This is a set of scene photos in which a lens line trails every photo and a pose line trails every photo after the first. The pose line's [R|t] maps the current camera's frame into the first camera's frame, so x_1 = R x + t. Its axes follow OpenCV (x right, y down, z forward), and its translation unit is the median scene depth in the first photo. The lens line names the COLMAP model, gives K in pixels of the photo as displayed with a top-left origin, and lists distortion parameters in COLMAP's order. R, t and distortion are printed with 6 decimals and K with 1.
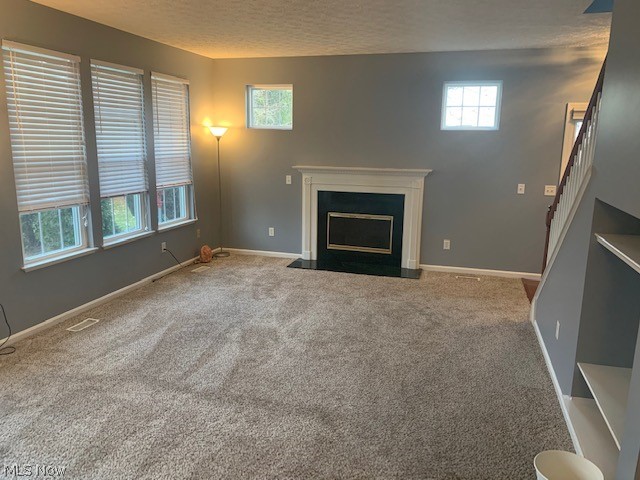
lens RADIAL K [[492.4, 0, 321.5], [0, 492.4, 235.4], [0, 0, 1]] dist [0.076123, -0.095807]
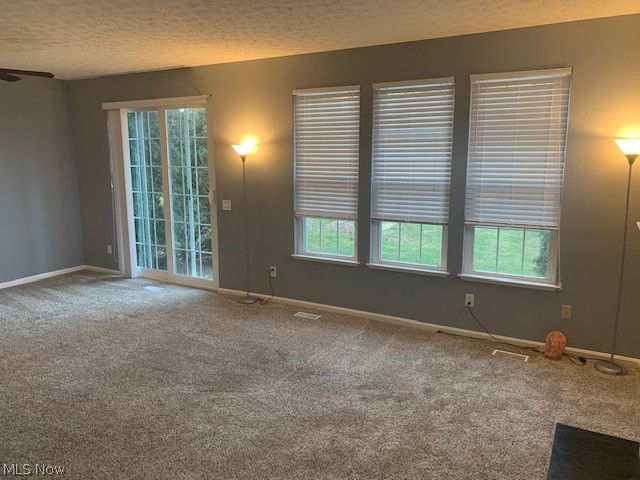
lens RADIAL K [[490.4, 0, 320.8], [0, 490.4, 237.8], [0, 0, 1]] dist [0.002614, -0.005680]
pose [[-0.240213, 0.145121, -0.959811, 0.552273], [-0.187705, 0.963157, 0.192603, -0.211114], [0.952399, 0.226427, -0.204123, 1.117844]]
